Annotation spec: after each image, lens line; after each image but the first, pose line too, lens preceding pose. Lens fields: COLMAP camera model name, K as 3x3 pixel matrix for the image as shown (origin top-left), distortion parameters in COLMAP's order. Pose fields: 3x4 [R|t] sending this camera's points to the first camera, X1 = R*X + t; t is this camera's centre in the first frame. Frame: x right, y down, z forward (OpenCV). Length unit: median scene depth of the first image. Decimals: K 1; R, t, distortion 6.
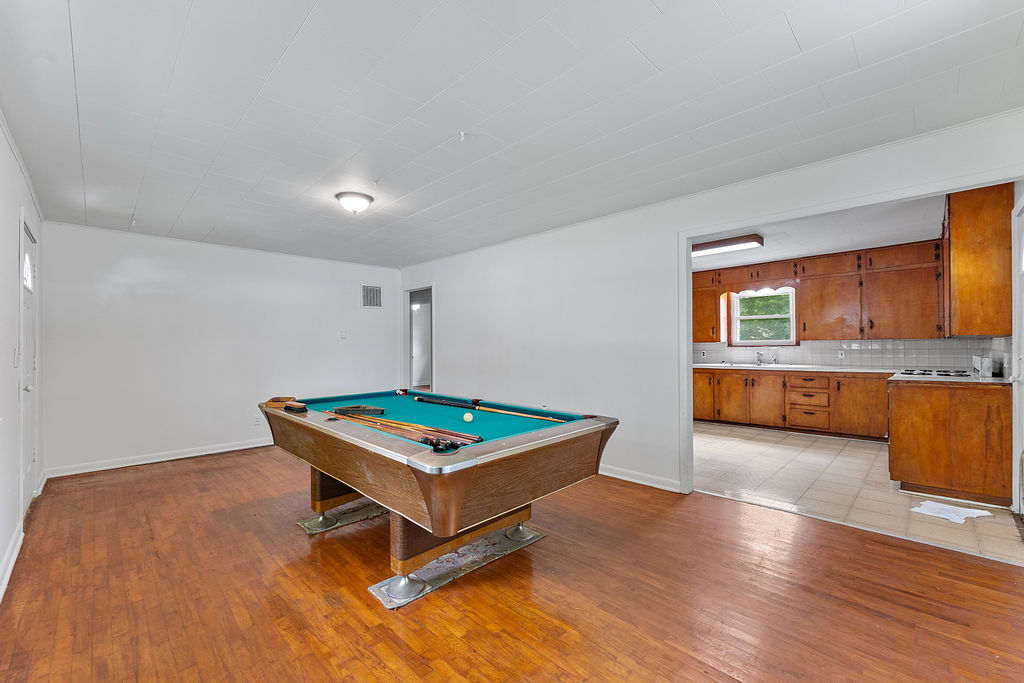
lens RADIAL K [[420.1, 0, 512.0], [0, 420.1, 341.5], [0, 0, 1]] dist [-0.000331, 0.000204]
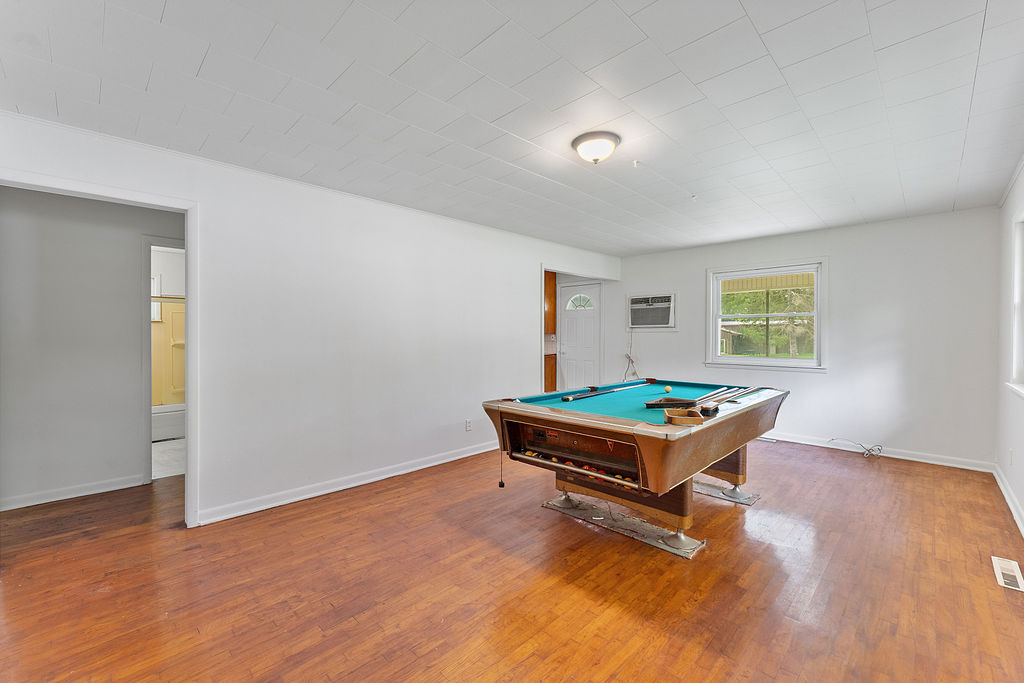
lens RADIAL K [[409.4, 0, 512.0], [0, 409.4, 341.5], [0, 0, 1]] dist [0.000123, -0.000141]
pose [[0.012567, -0.005509, 0.999906, -1.498480], [0.002461, 0.999982, 0.005478, 0.017332], [-0.999918, 0.002392, 0.012580, 1.541048]]
